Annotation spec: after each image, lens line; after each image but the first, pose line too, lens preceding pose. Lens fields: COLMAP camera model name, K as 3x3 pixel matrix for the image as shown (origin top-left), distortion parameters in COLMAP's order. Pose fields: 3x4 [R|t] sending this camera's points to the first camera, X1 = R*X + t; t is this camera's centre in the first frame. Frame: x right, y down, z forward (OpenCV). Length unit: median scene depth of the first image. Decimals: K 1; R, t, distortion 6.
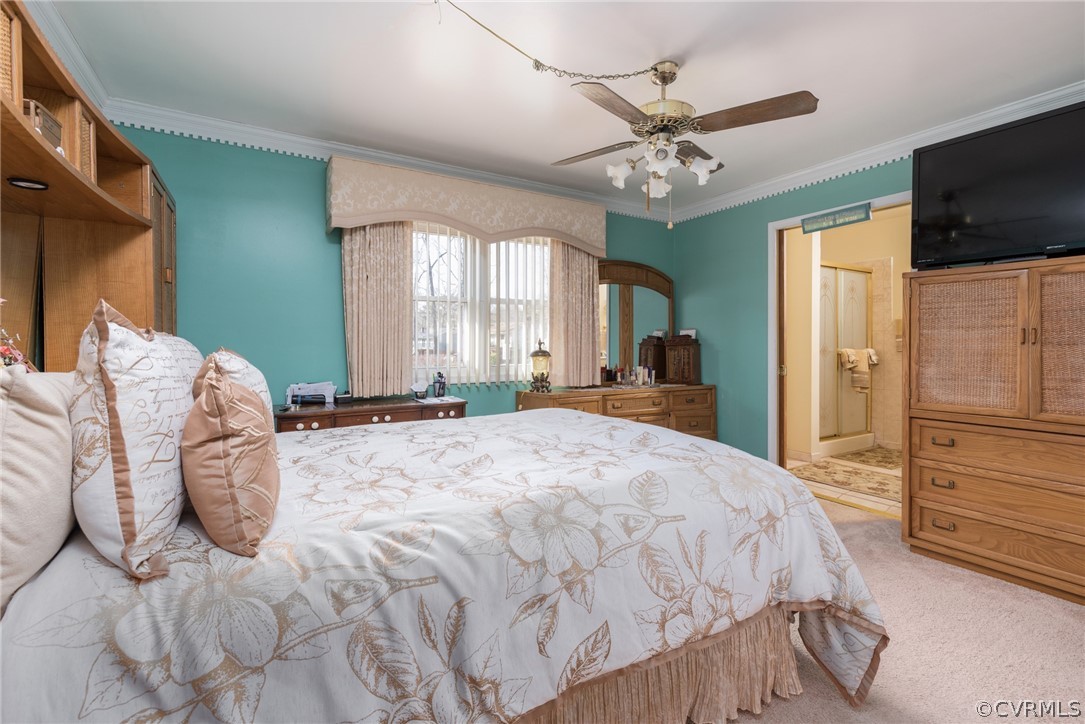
lens RADIAL K [[468.7, 0, 539.5], [0, 468.7, 341.5], [0, 0, 1]] dist [0.000392, -0.001204]
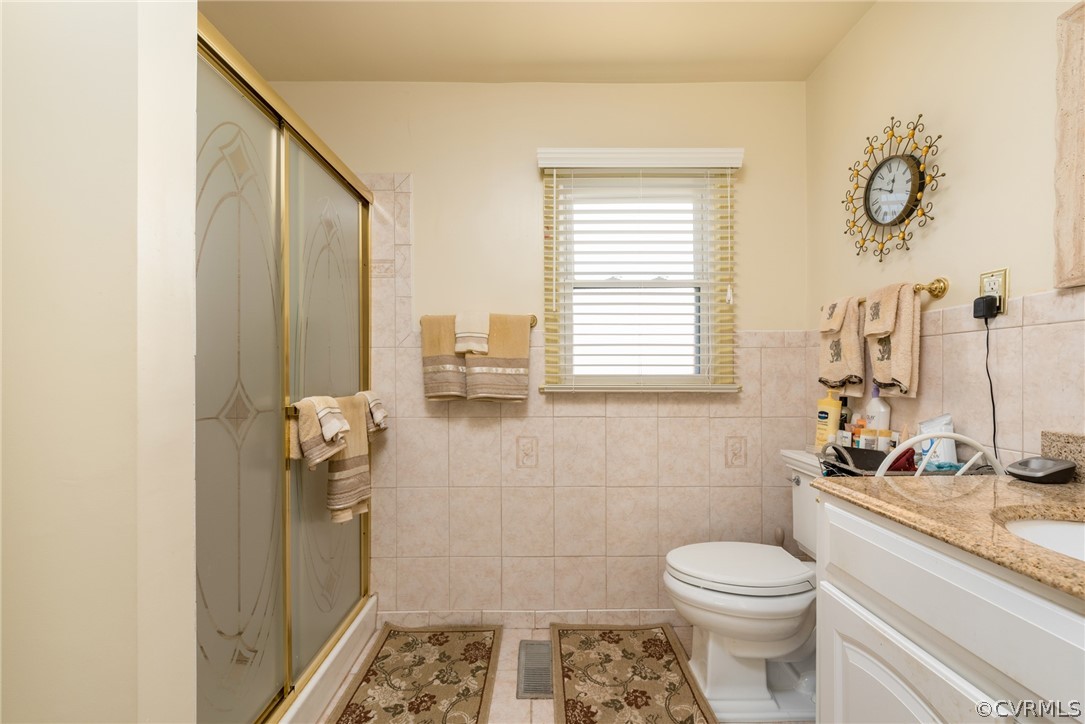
lens RADIAL K [[468.7, 0, 543.6], [0, 468.7, 370.6], [0, 0, 1]] dist [0.000392, -0.001204]
pose [[0.508386, -0.003305, 0.861123, 0.662166], [0.001921, 0.999994, 0.002704, -0.003395], [-0.861127, 0.000280, 0.508389, 1.009028]]
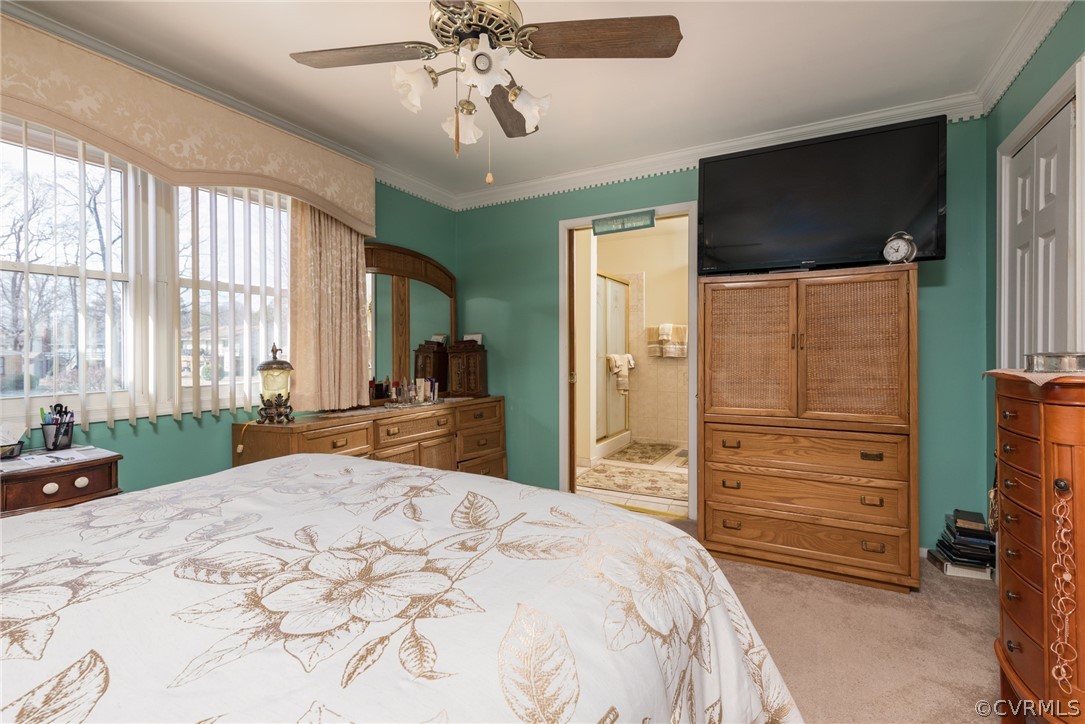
lens RADIAL K [[468.7, 0, 559.6], [0, 468.7, 352.6], [0, 0, 1]] dist [0.000392, -0.001204]
pose [[0.857527, -0.006834, 0.514393, 0.006027], [0.002278, 0.999952, 0.009487, 0.001658], [-0.514434, -0.006964, 0.857502, 0.213744]]
